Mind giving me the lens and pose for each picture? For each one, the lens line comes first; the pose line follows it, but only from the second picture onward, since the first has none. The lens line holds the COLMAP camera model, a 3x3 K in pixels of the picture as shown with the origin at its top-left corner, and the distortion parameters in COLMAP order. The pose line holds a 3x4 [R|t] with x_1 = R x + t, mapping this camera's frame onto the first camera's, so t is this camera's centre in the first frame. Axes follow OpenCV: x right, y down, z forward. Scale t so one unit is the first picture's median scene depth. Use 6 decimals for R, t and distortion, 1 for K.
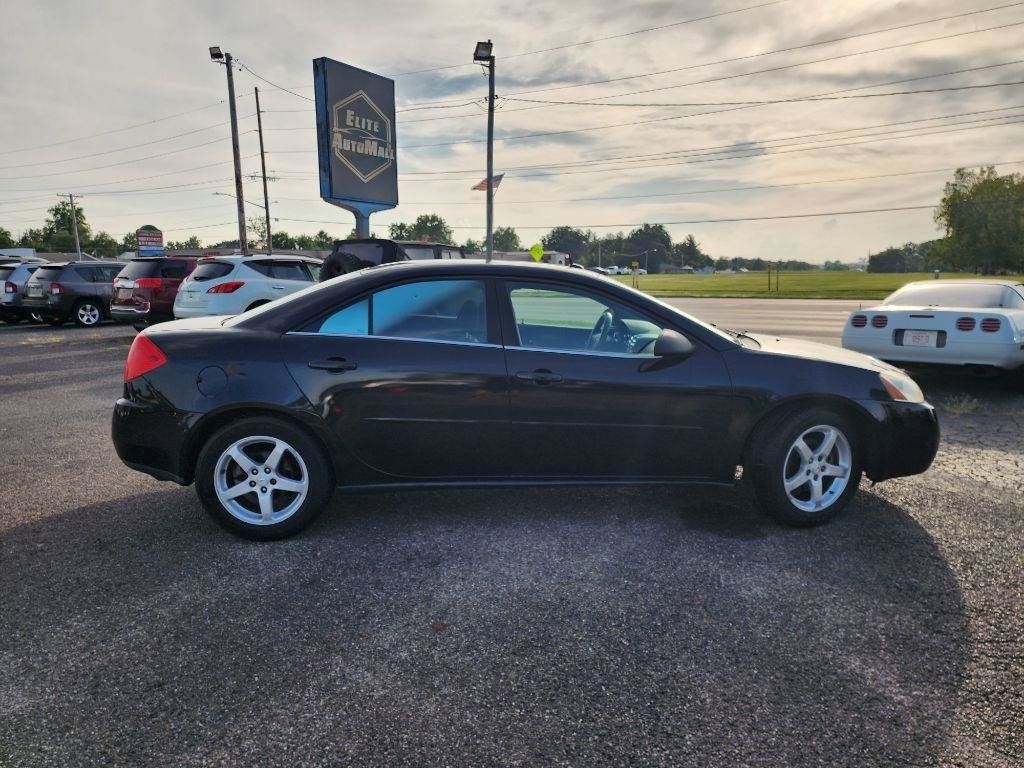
lens RADIAL K [[690.6, 0, 523.7], [0, 690.6, 396.9], [0, 0, 1]] dist [0.071081, -0.061353]
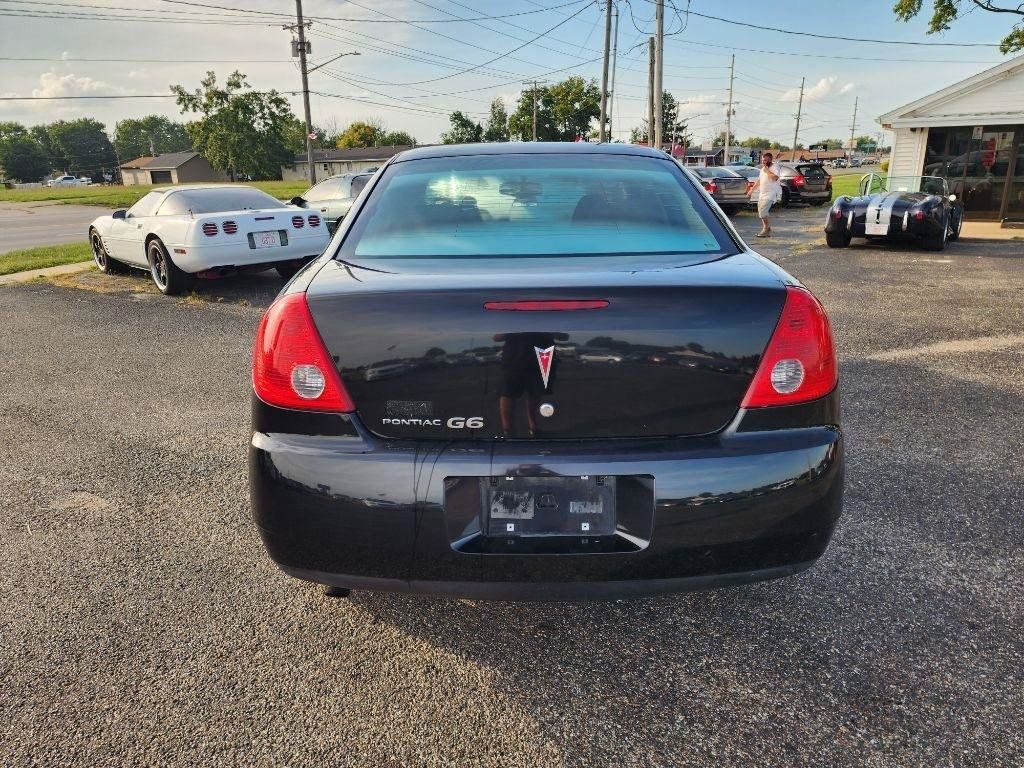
lens RADIAL K [[699.8, 0, 512.0], [0, 699.8, 384.0], [0, 0, 1]] dist [0.077282, -0.071596]
pose [[0.034581, -0.285909, 0.957633, -0.264083], [0.200315, 0.940744, 0.273633, -0.047143], [-0.979121, 0.182366, 0.089804, 0.278874]]
